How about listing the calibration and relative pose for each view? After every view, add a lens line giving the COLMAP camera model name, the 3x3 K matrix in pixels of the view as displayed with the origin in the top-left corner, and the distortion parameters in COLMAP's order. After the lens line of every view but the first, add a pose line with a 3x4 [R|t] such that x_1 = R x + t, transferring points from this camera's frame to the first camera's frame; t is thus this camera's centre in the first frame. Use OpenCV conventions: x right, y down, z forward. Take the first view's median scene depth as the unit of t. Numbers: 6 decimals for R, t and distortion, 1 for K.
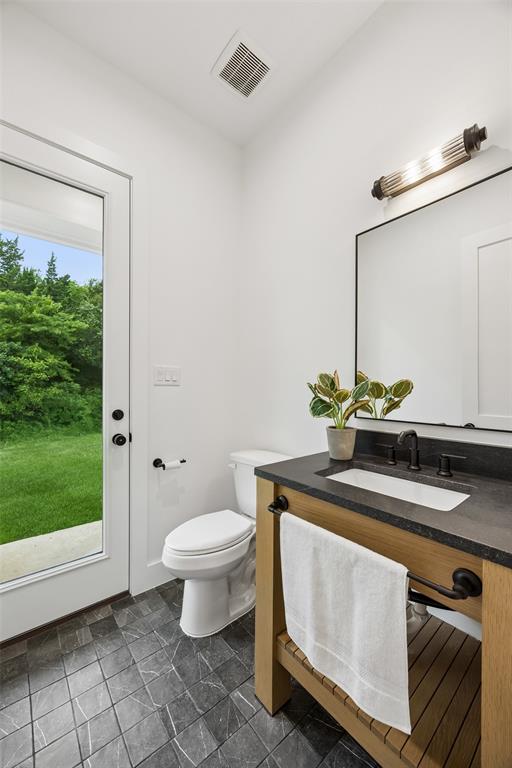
lens RADIAL K [[300.8, 0, 256.3], [0, 300.8, 384.6], [0, 0, 1]] dist [-0.000053, -0.000142]
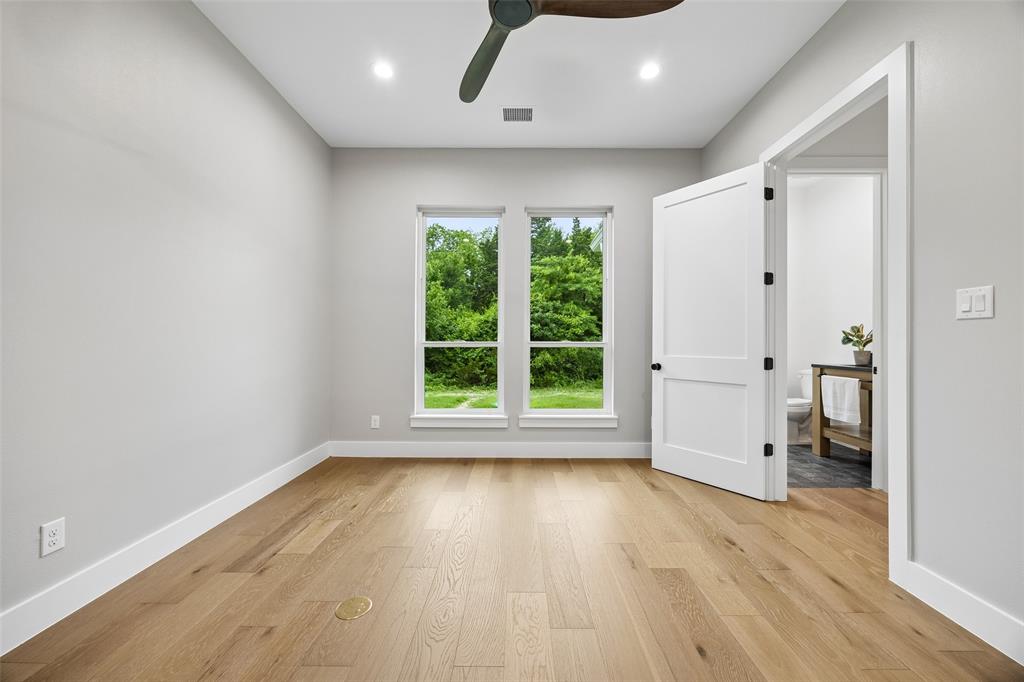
lens RADIAL K [[401.0, 0, 512.2], [0, 401.0, 343.2], [0, 0, 1]] dist [-0.000053, -0.000142]
pose [[0.772939, -0.004444, -0.634465, 0.015232], [0.010950, 0.999920, 0.006336, 0.003816], [0.634386, -0.011845, 0.772925, -0.258086]]
